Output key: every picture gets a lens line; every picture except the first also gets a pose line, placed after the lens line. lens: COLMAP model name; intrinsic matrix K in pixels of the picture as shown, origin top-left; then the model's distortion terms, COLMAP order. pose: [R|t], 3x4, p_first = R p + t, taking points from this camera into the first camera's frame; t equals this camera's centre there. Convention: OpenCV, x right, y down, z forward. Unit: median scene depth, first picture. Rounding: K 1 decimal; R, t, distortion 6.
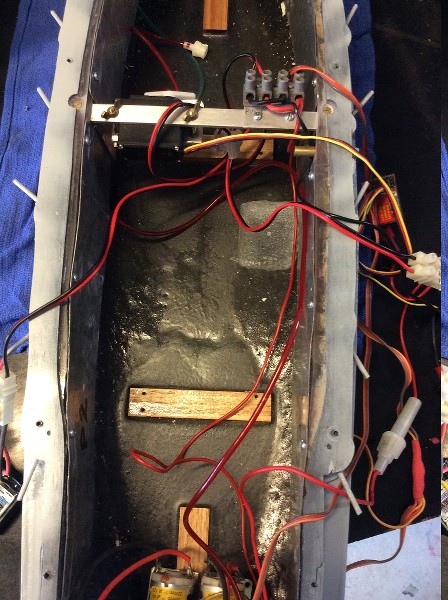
lens RADIAL K [[546.7, 0, 245.0], [0, 546.7, 301.3], [0, 0, 1]] dist [0.103295, -0.236391]
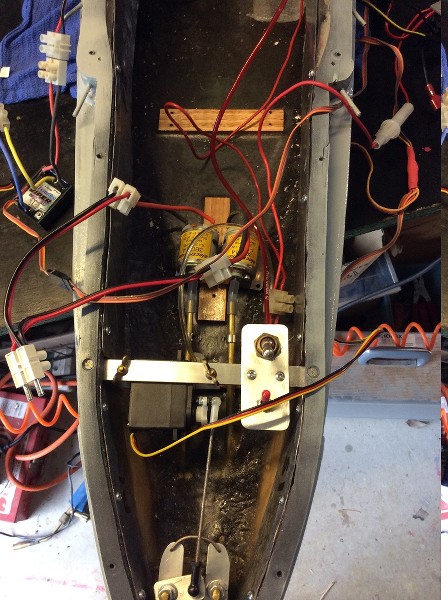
lens RADIAL K [[546.7, 0, 245.0], [0, 546.7, 301.3], [0, 0, 1]] dist [0.103295, -0.236391]
pose [[0.999878, -0.007185, -0.013834, -0.023711], [0.006523, 0.998858, -0.047321, 0.771905], [0.014158, 0.047225, 0.998784, -0.163434]]
